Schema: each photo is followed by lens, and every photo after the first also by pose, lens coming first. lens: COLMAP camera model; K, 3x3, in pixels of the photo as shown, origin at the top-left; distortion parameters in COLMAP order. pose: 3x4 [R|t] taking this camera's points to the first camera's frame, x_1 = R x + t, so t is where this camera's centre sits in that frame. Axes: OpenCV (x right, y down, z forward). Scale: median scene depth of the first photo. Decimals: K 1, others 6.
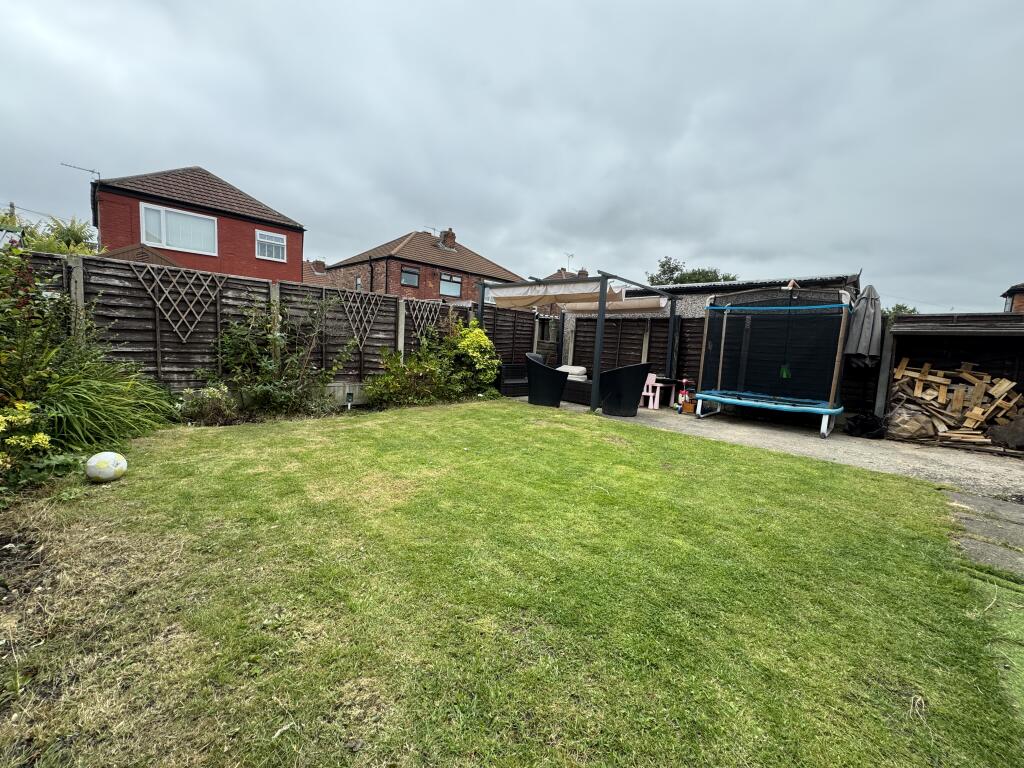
lens RADIAL K [[406.9, 0, 511.3], [0, 406.9, 384.5], [0, 0, 1]] dist [-0.003848, 0.000877]
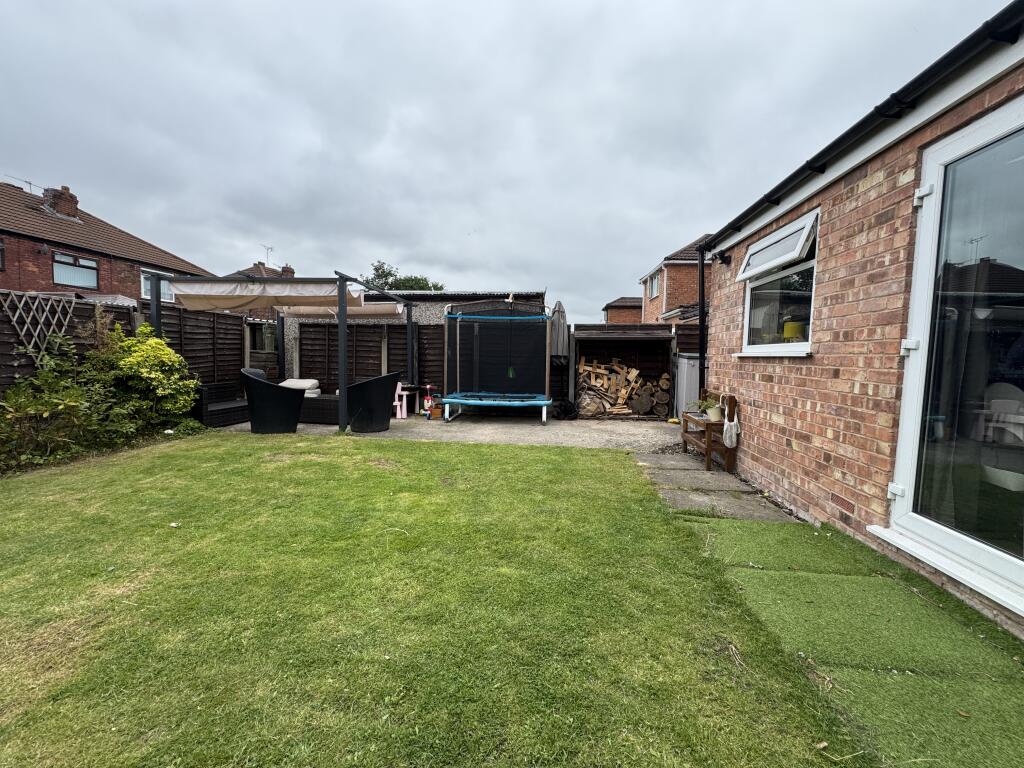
lens RADIAL K [[406.9, 0, 511.3], [0, 406.9, 384.5], [0, 0, 1]] dist [-0.003848, 0.000877]
pose [[0.782989, -0.083355, 0.616426, -0.043287], [0.087738, 0.995873, 0.023219, -0.022331], [-0.615817, 0.035904, 0.787071, 0.080226]]
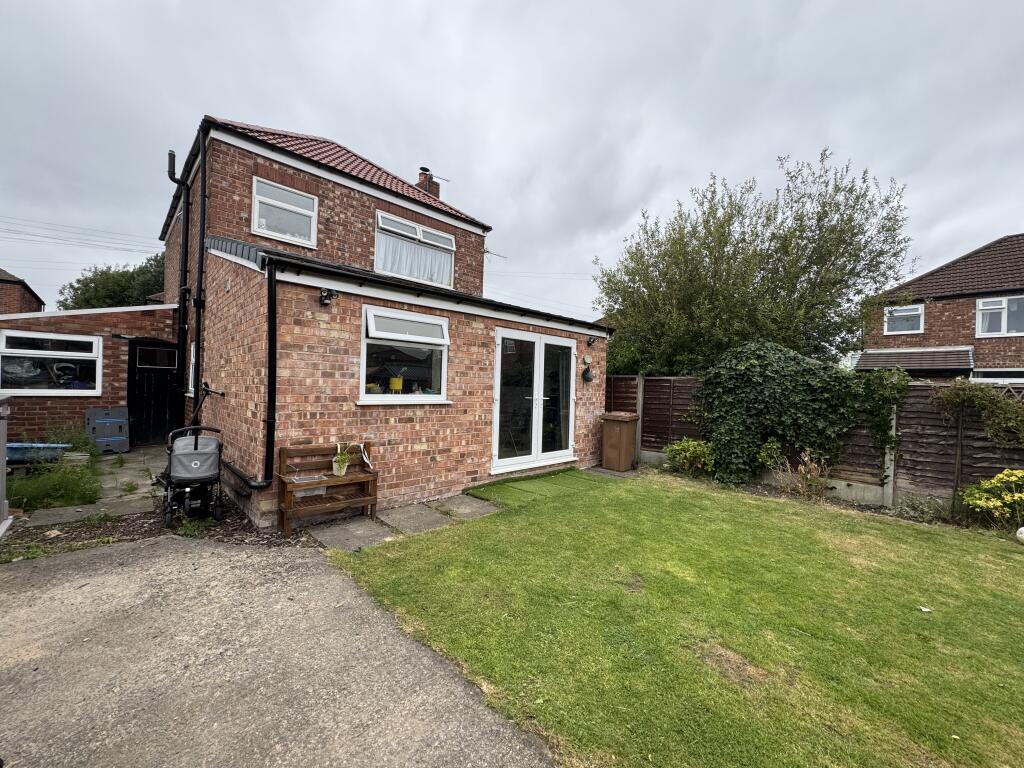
lens RADIAL K [[406.9, 0, 511.3], [0, 406.9, 384.5], [0, 0, 1]] dist [-0.003848, 0.000877]
pose [[-0.996151, -0.082653, 0.029182, 0.331370], [-0.079211, 0.991412, 0.104058, -0.133881], [-0.037532, 0.101346, -0.994143, 0.944638]]
